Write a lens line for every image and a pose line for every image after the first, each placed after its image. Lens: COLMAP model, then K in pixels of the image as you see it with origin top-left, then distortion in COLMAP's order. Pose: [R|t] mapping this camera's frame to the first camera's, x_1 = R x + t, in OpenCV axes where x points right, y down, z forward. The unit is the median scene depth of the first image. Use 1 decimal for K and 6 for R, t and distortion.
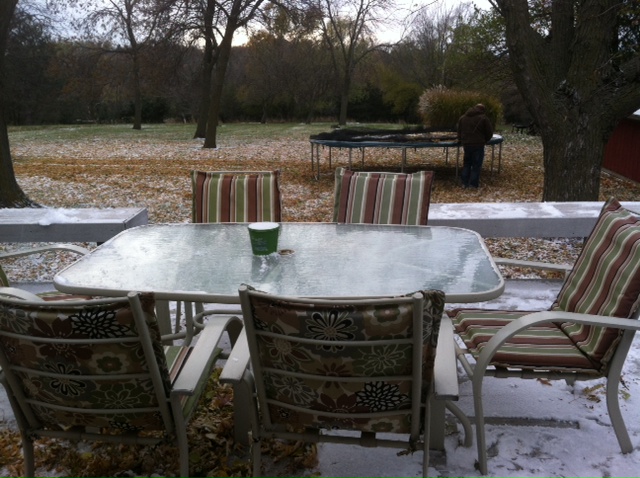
lens RADIAL K [[625.1, 0, 317.7], [0, 625.1, 250.3], [0, 0, 1]] dist [0.100407, -0.368211]
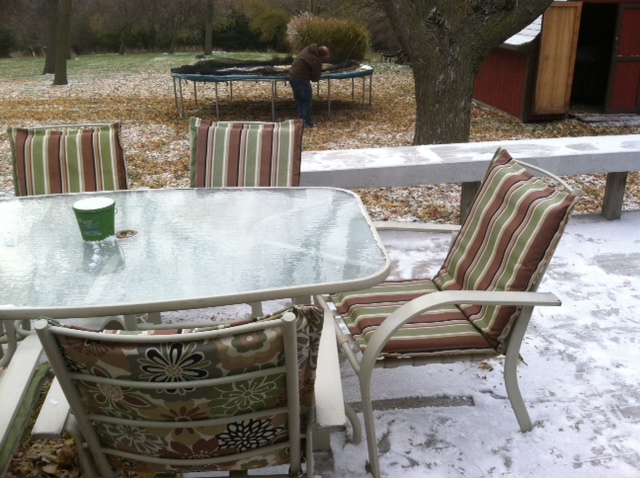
lens RADIAL K [[625.1, 0, 317.7], [0, 625.1, 250.3], [0, 0, 1]] dist [0.100407, -0.368211]
pose [[0.979852, -0.069520, 0.187237, 0.035818], [0.049299, 0.992645, 0.110571, -0.052424], [-0.193547, -0.099112, 0.976072, 0.163194]]
